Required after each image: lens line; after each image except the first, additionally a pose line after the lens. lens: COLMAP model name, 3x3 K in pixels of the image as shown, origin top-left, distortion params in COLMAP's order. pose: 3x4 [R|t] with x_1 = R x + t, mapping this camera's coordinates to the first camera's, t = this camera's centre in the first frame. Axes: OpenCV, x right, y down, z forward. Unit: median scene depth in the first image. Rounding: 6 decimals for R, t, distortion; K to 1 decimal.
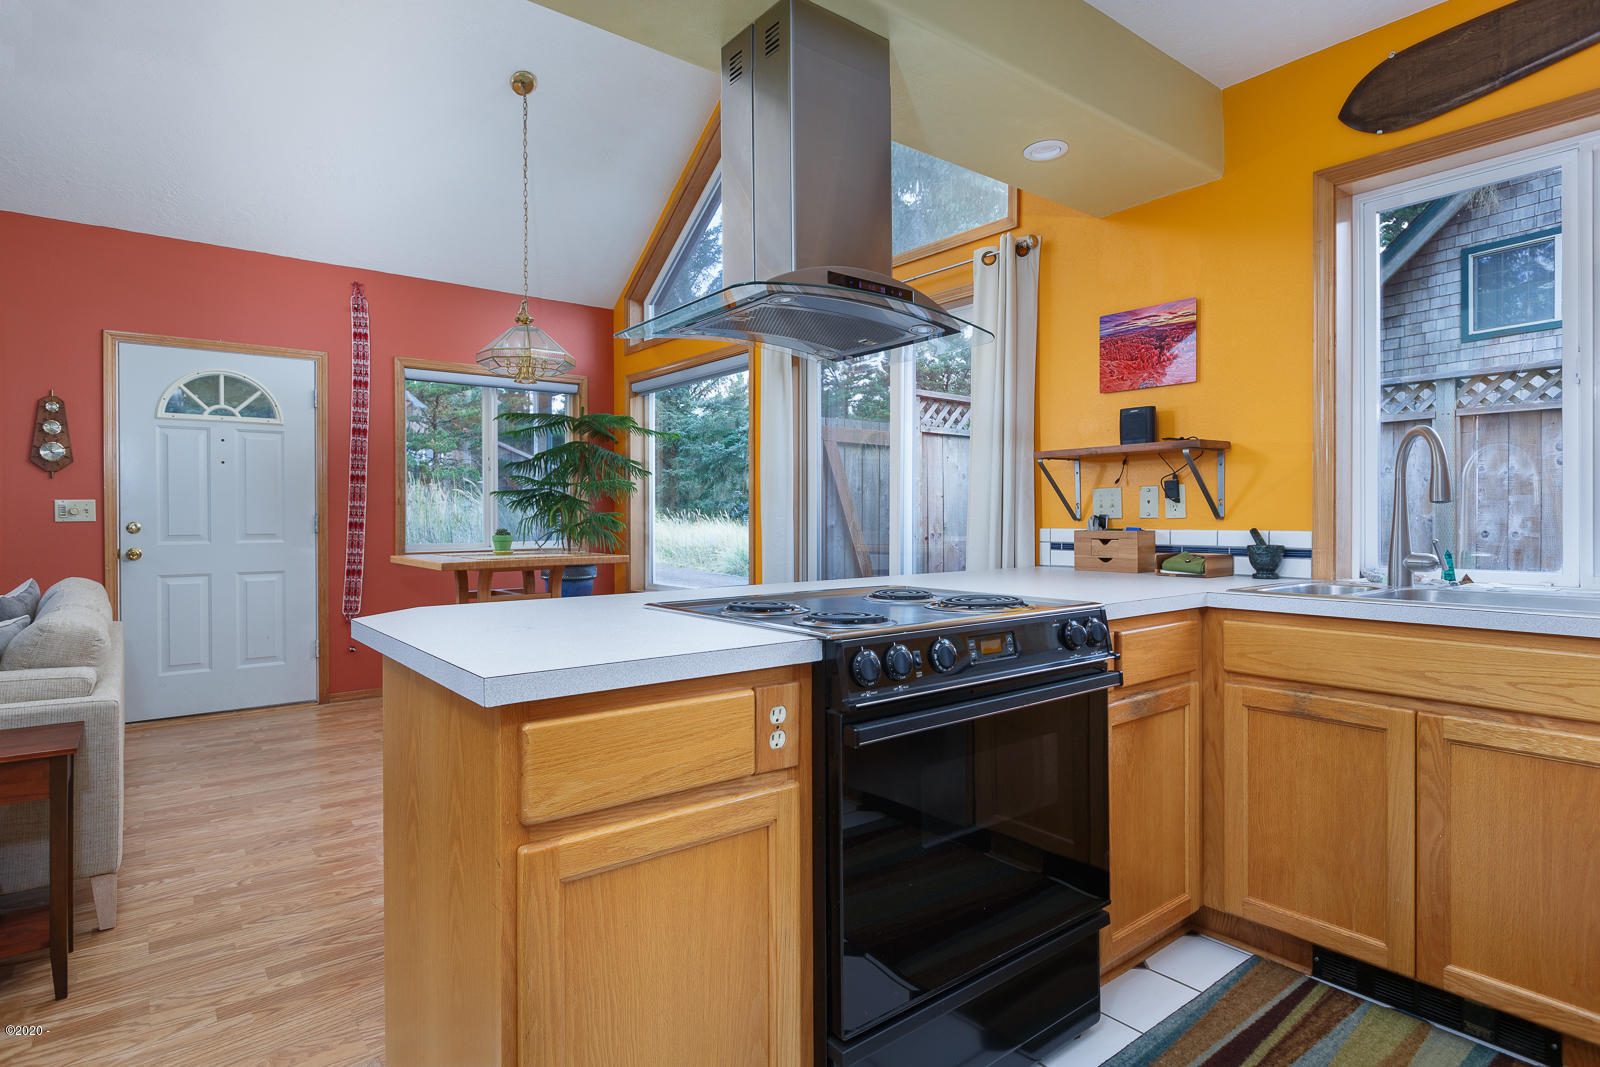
lens RADIAL K [[843.4, 0, 795.8], [0, 843.4, 520.7], [0, 0, 1]] dist [0.002459, 0.000191]
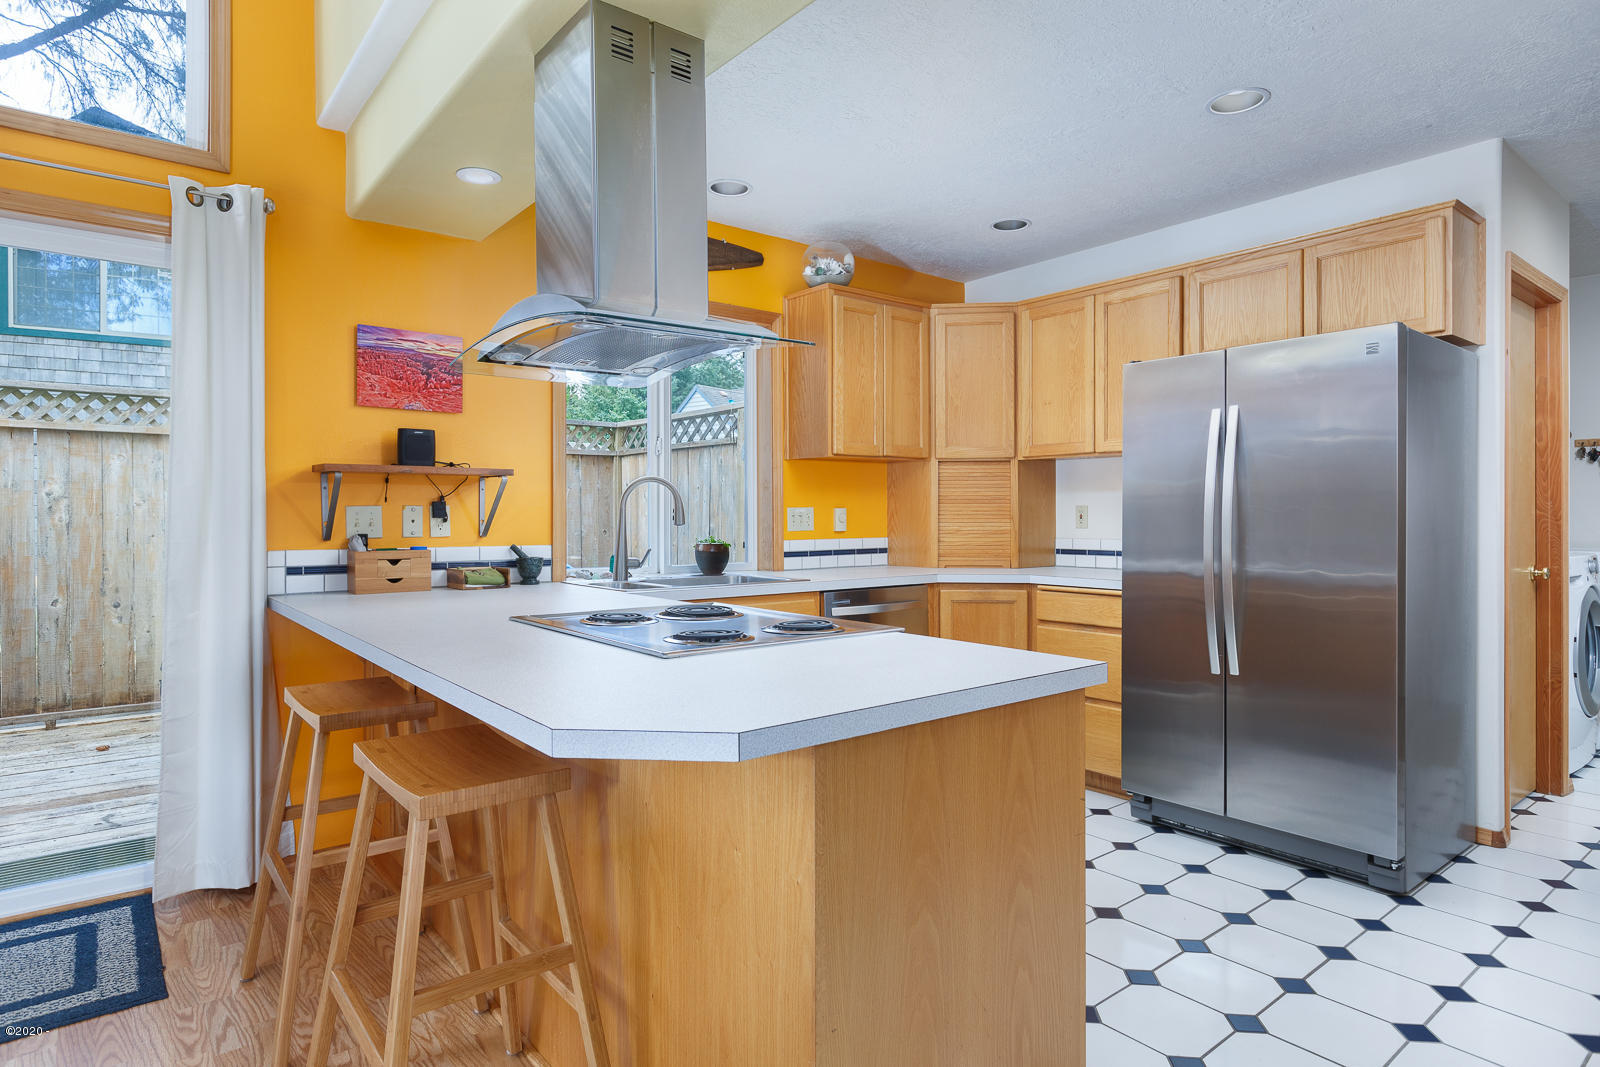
lens RADIAL K [[883.6, 0, 800.4], [0, 883.6, 523.1], [0, 0, 1]] dist [0.001145, 0.000069]
pose [[-0.004931, -0.003616, 0.999981, -0.757571], [0.004311, 0.999984, 0.003637, -0.025148], [-0.999979, 0.004329, -0.004915, 0.614170]]
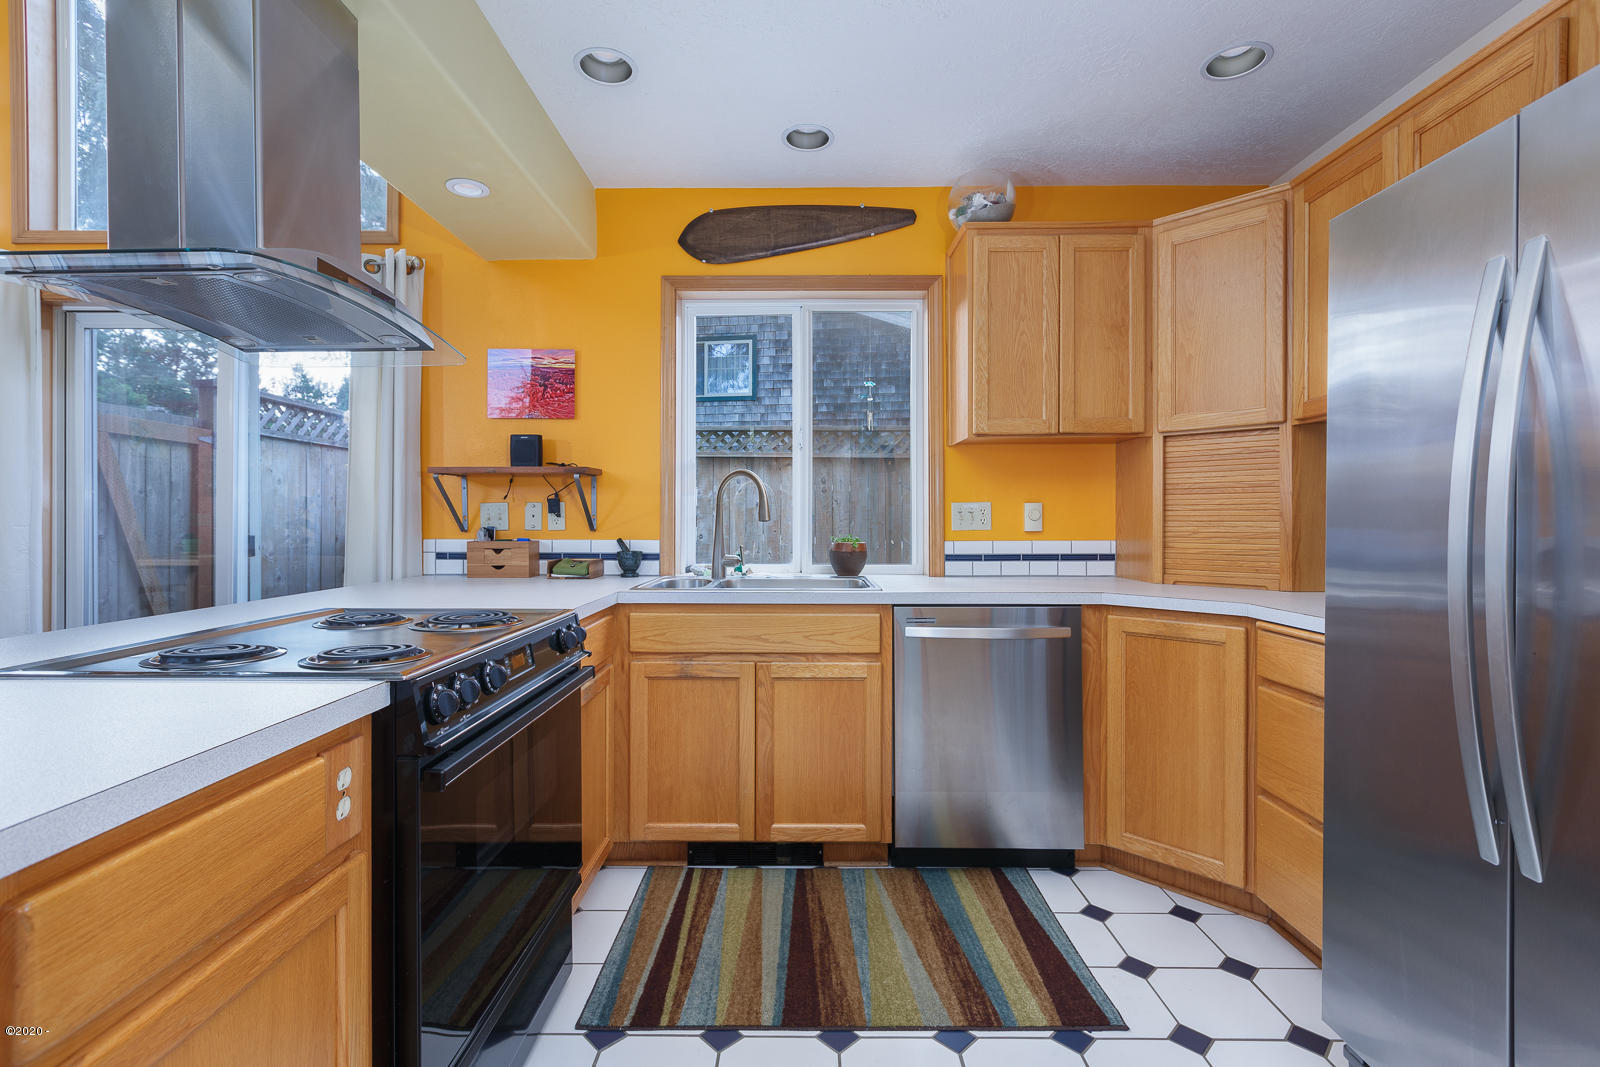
lens RADIAL K [[728.5, 0, 796.0], [0, 728.5, 524.1], [0, 0, 1]] dist [0.004336, 0.000098]
pose [[0.629186, 0.000015, 0.777255, -0.158677], [-0.001617, 0.999998, 0.001289, -0.015099], [-0.777253, -0.002068, 0.629185, 0.093148]]
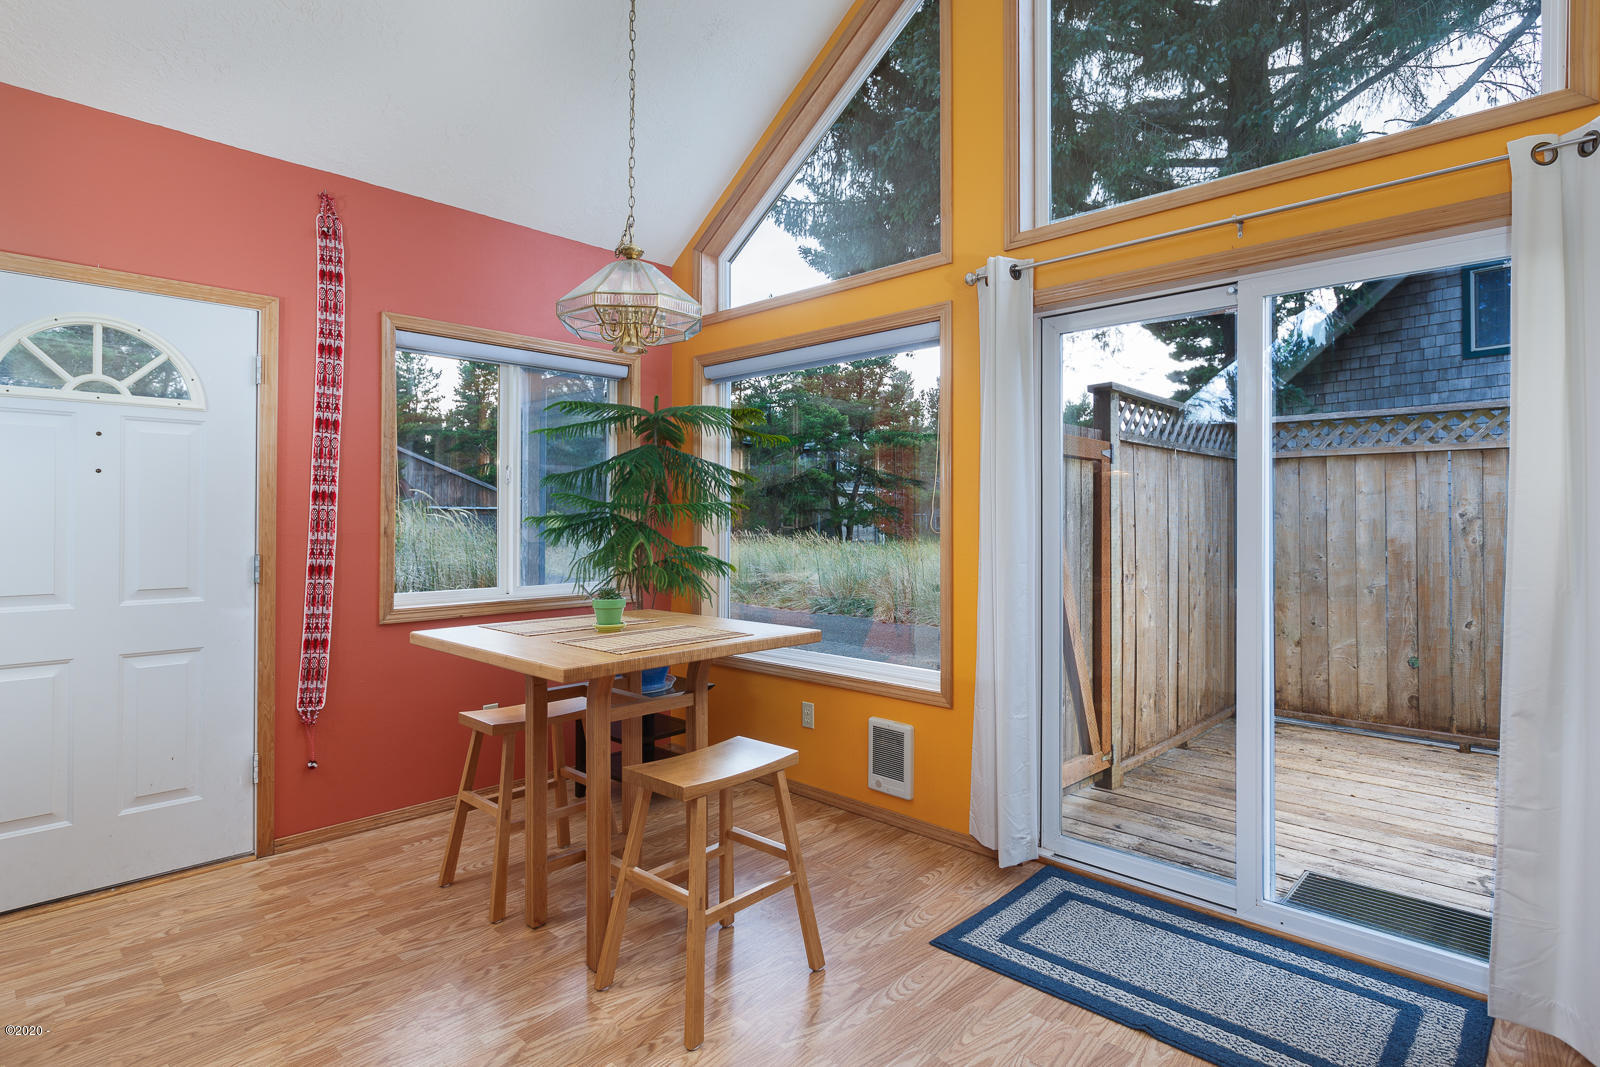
lens RADIAL K [[830.7, 0, 795.2], [0, 830.7, 513.3], [0, 0, 1]] dist [0.000205, 0.000125]
pose [[0.990583, 0.006141, 0.136777, -0.503366], [-0.004167, 0.999883, -0.014714, -0.059917], [-0.136852, 0.014005, 0.990493, 0.654304]]
